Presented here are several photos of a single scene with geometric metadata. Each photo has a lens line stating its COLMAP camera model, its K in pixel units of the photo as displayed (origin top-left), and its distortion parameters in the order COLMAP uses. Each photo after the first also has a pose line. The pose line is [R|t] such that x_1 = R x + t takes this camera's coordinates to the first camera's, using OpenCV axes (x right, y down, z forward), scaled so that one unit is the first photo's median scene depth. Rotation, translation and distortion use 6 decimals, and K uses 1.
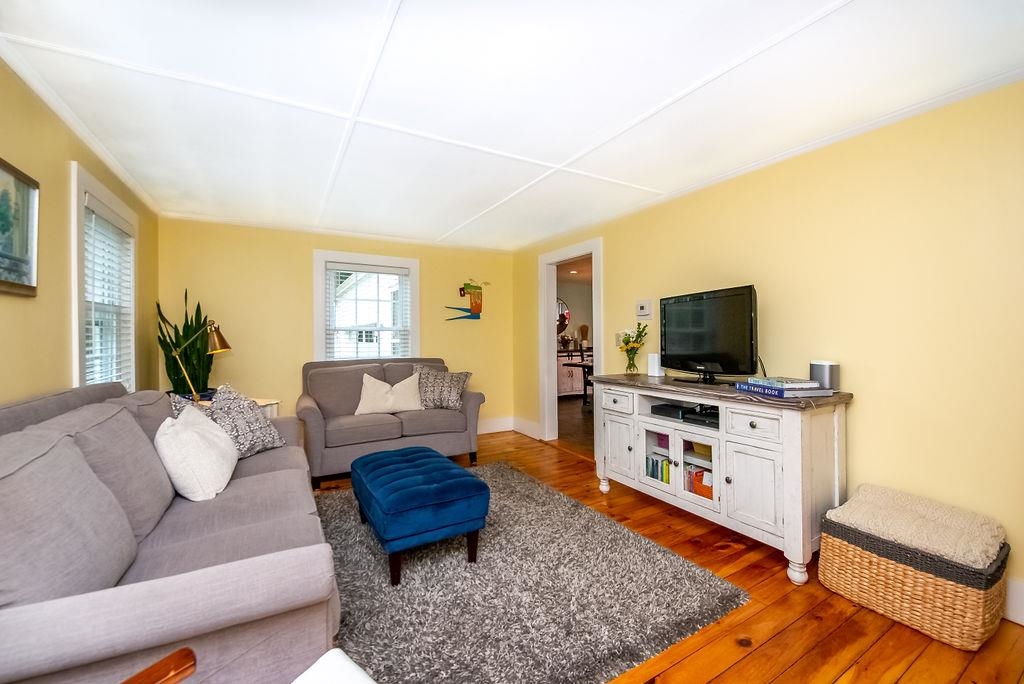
lens RADIAL K [[415.5, 0, 517.6], [0, 415.5, 335.0], [0, 0, 1]] dist [0.002218, 0.000069]
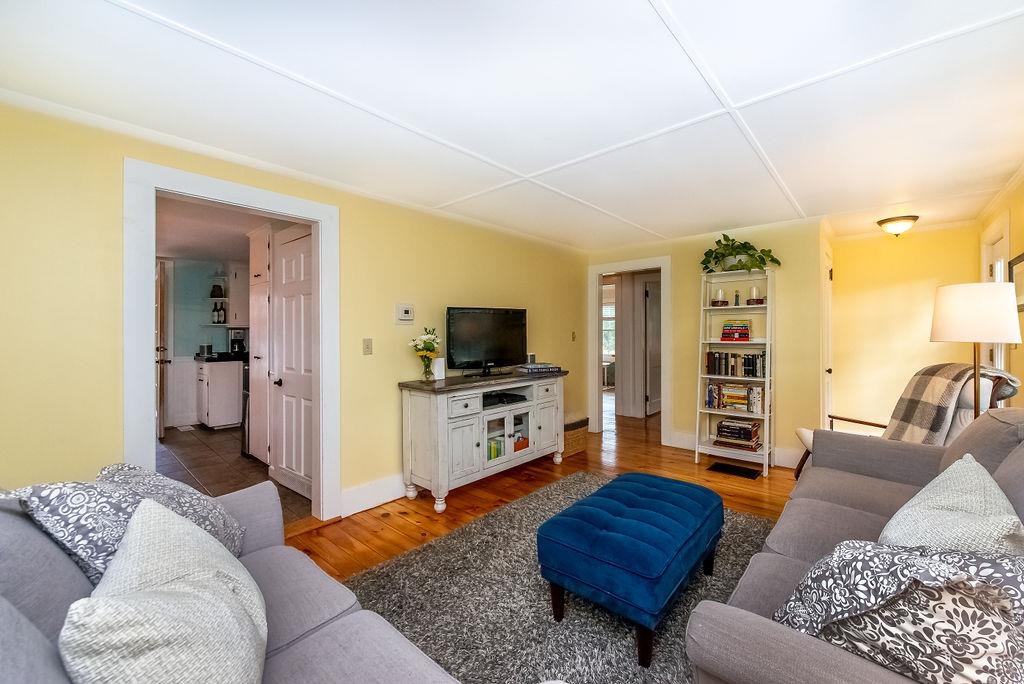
lens RADIAL K [[415.5, 0, 517.6], [0, 415.5, 335.0], [0, 0, 1]] dist [0.002218, 0.000069]
pose [[-0.319078, -0.002764, 0.947724, -0.849539], [-0.002301, 0.999995, 0.002142, -0.019411], [-0.947726, -0.001497, -0.319083, 1.332020]]
